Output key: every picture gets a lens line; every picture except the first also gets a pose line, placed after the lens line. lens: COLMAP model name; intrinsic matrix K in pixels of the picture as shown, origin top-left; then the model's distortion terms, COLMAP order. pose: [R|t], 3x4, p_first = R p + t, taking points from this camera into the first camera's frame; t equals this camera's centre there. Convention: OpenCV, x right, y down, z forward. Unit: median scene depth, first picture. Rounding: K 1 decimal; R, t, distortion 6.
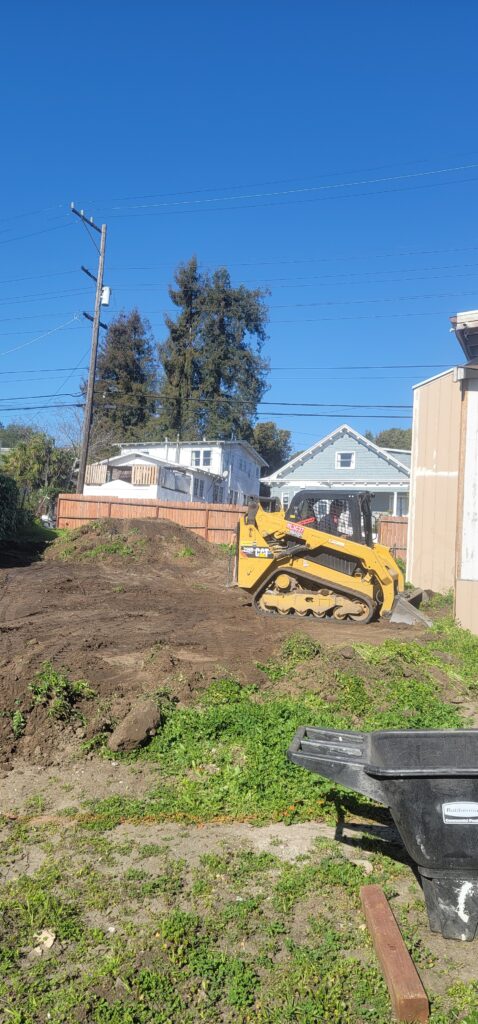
lens RADIAL K [[699.5, 0, 239.0], [0, 699.5, 512.0], [0, 0, 1]] dist [0.000872, 0.000033]
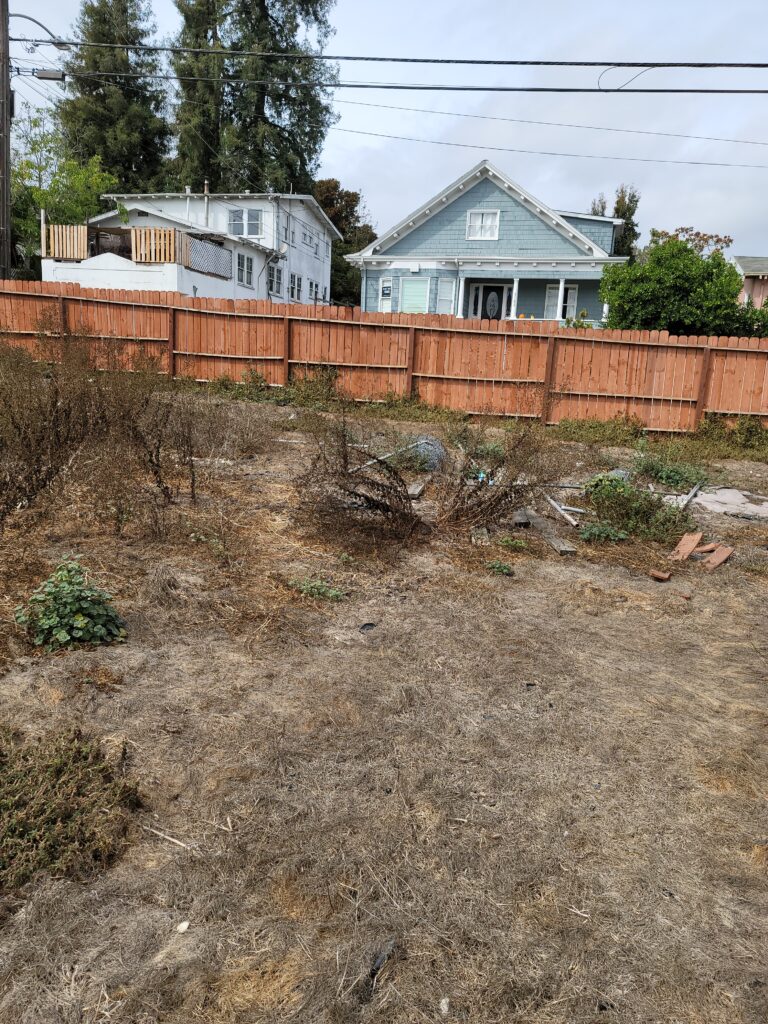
lens RADIAL K [[748.6, 0, 384.0], [0, 748.6, 512.0], [0, 0, 1]] dist [0.042121, -0.001898]
pose [[0.991223, -0.032049, 0.128259, -0.024723], [-0.003839, 0.962784, 0.270244, -0.006990], [-0.132147, -0.268364, 0.954211, 0.240669]]
